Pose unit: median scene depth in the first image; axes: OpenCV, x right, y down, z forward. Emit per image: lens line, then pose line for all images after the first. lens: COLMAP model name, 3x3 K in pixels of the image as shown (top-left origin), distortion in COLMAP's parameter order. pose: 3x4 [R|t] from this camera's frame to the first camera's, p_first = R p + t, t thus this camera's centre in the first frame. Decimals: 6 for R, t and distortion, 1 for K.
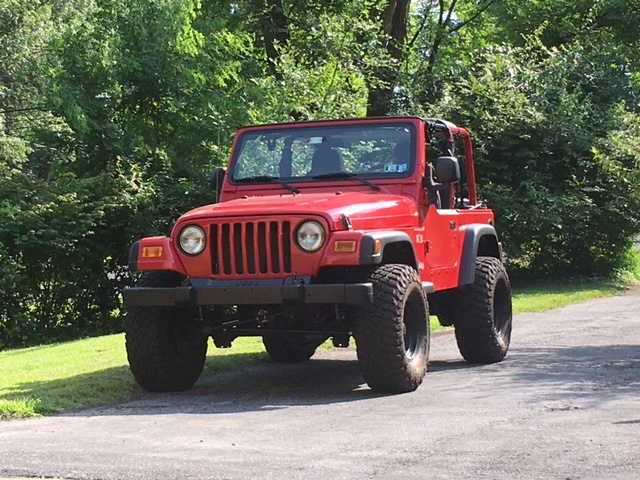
lens RADIAL K [[1678.8, 0, 320.0], [0, 1678.8, 240.0], [0, 0, 1]] dist [0.042886, 0.205346]
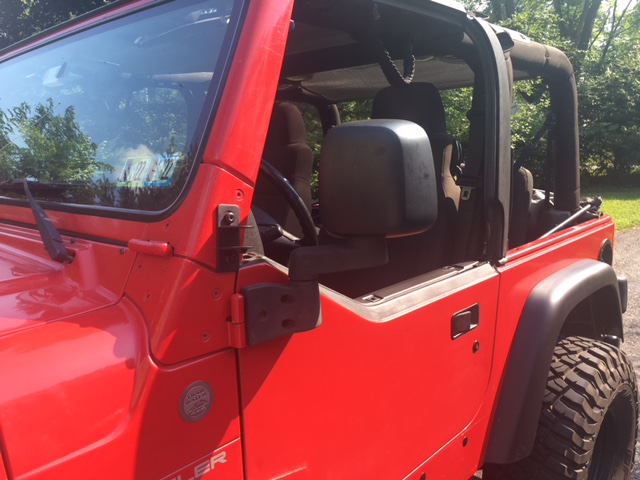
lens RADIAL K [[547.5, 0, 320.0], [0, 547.5, 240.0], [0, 0, 1]] dist [0.069755, -0.083955]
pose [[0.918694, 0.069725, -0.388768, 0.098364], [0.000469, 0.984102, 0.177606, -0.046676], [0.394971, -0.163348, 0.904055, 0.926698]]
